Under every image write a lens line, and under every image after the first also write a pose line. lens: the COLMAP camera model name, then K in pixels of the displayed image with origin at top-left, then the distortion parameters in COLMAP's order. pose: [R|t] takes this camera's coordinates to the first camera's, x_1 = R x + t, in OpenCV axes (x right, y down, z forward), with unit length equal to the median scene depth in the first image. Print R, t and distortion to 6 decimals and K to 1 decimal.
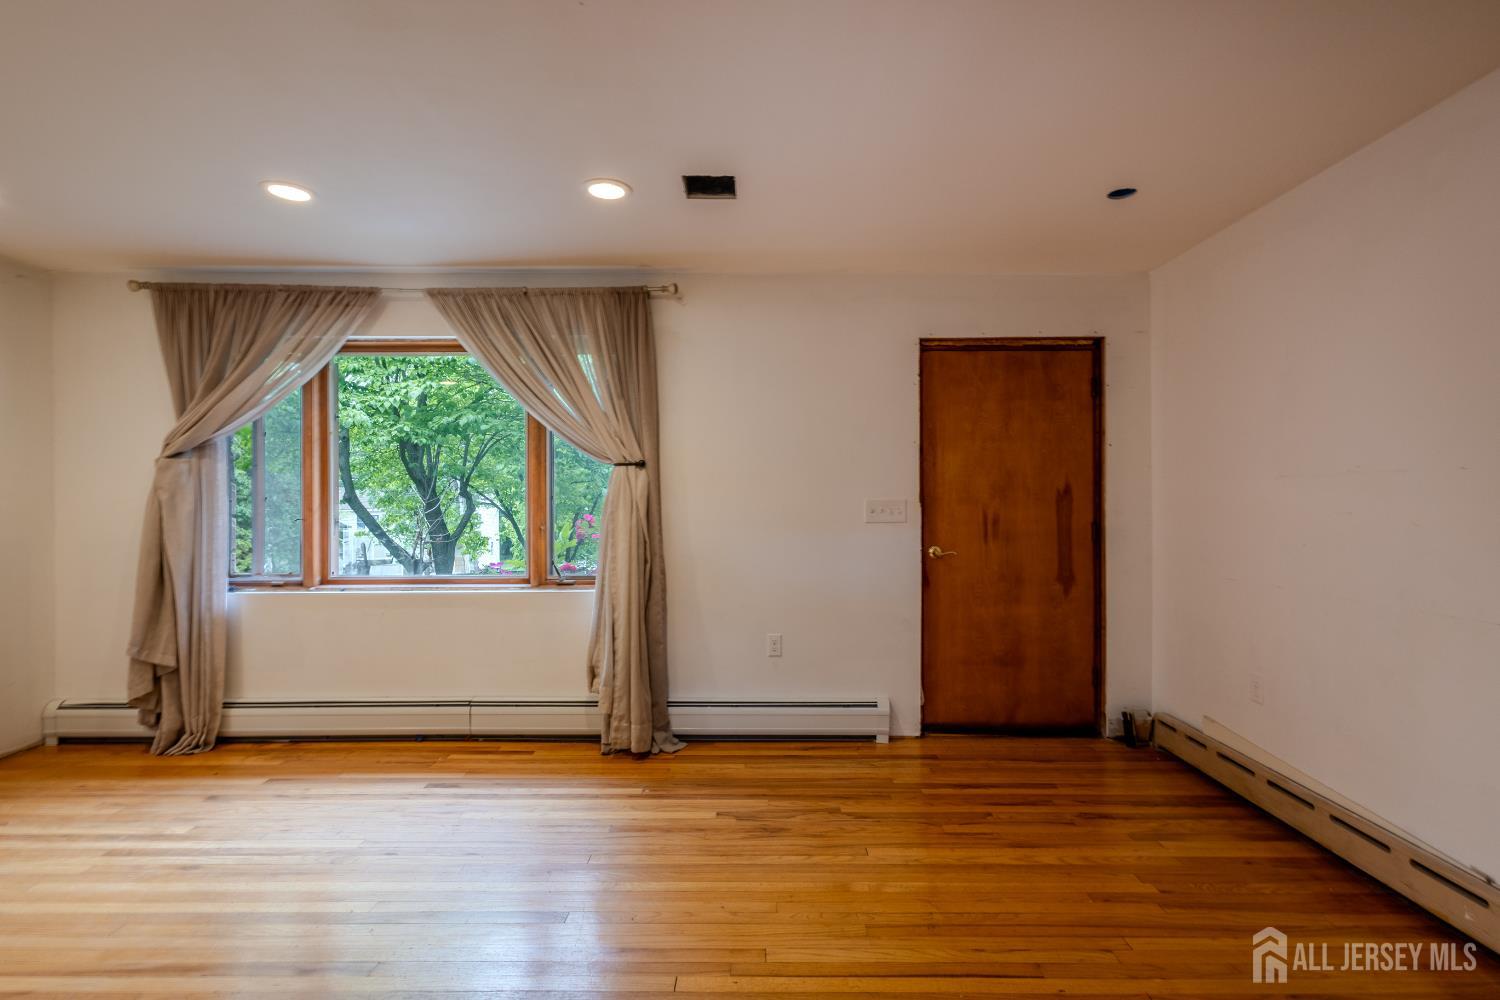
lens RADIAL K [[705.9, 0, 764.0], [0, 705.9, 521.4], [0, 0, 1]] dist [0.014693, -0.002954]
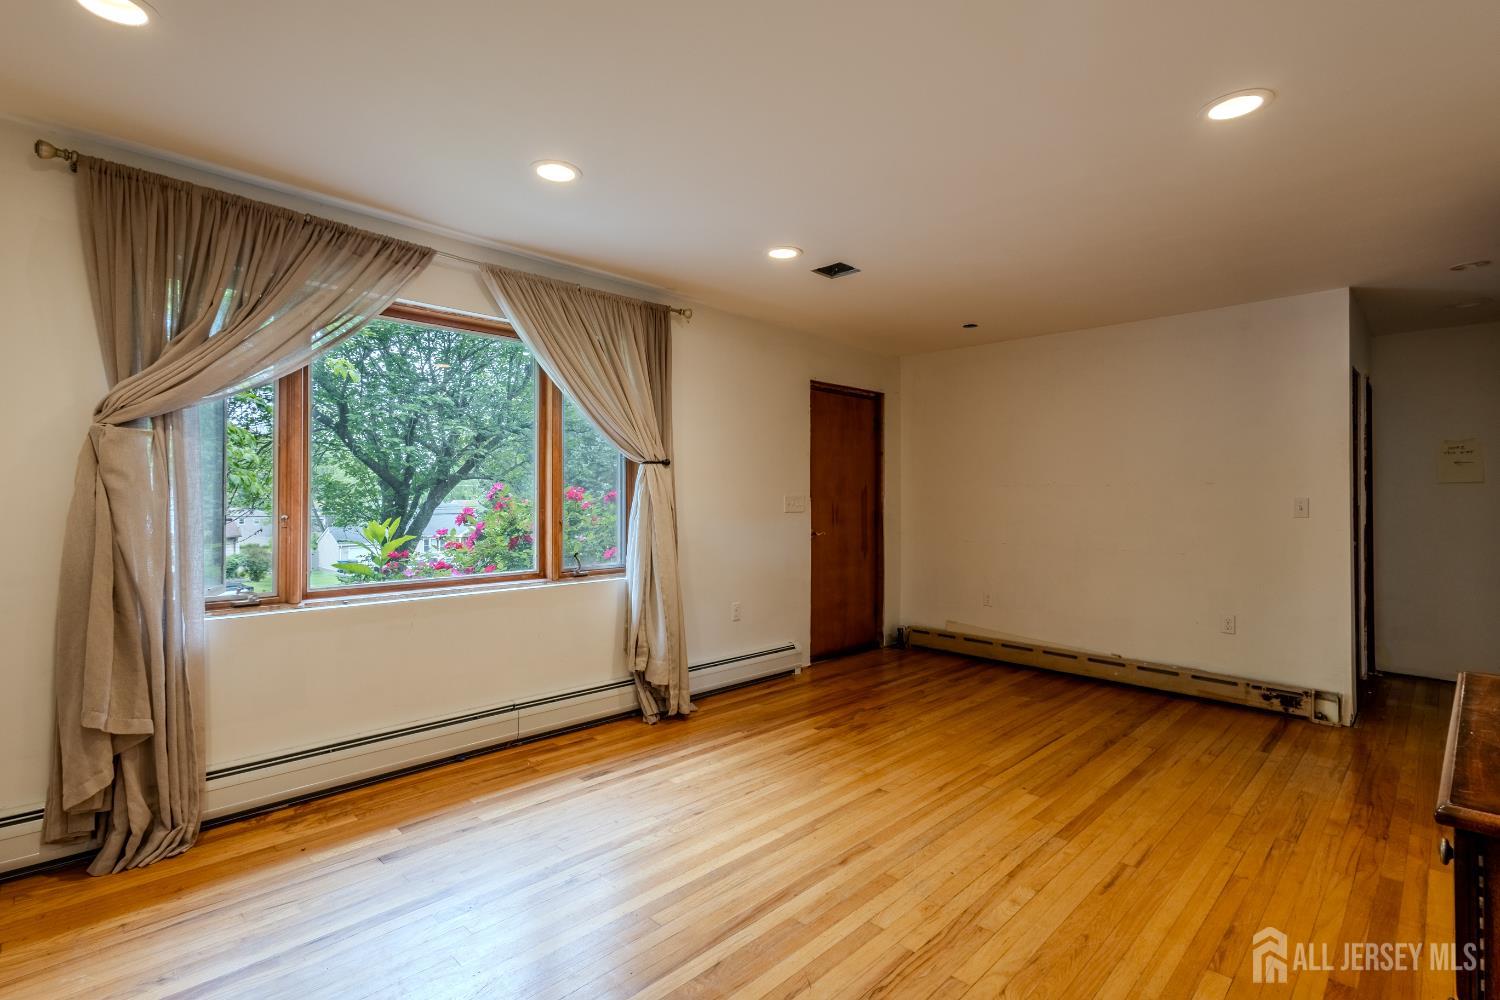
lens RADIAL K [[705.9, 0, 733.3], [0, 705.9, 510.2], [0, 0, 1]] dist [0.014693, -0.002954]
pose [[0.710407, -0.007964, 0.703746, -0.901609], [0.011901, 0.999929, -0.000697, -0.002904], [-0.703690, 0.008871, 0.710451, 0.121848]]
